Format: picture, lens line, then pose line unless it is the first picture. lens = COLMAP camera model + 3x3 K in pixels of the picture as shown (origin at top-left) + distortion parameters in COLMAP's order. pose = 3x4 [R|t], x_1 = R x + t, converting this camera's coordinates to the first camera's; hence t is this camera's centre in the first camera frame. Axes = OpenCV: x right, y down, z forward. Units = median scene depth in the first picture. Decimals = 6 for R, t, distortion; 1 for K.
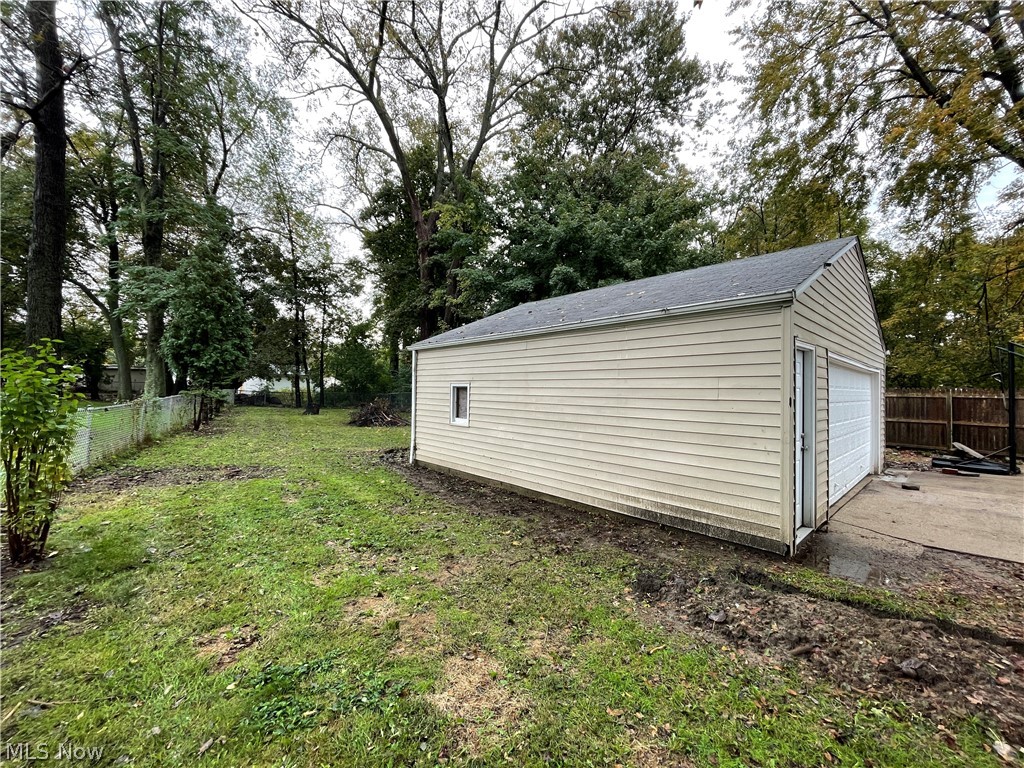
lens RADIAL K [[413.3, 0, 511.2], [0, 413.3, 383.0], [0, 0, 1]] dist [-0.006135, 0.002644]
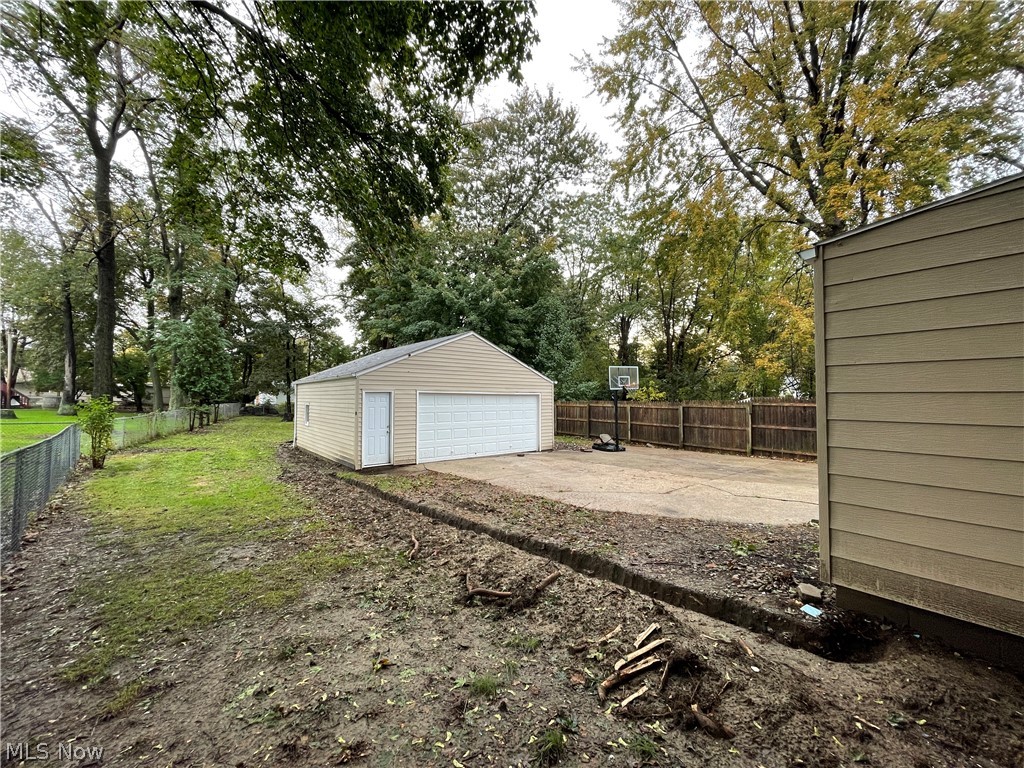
lens RADIAL K [[413.3, 0, 512.2], [0, 413.3, 385.6], [0, 0, 1]] dist [-0.006135, 0.002644]
pose [[0.997766, -0.012009, -0.065721, 0.548966], [0.011274, 0.999870, -0.011551, -0.028570], [0.065851, 0.010784, 0.997771, -0.485398]]
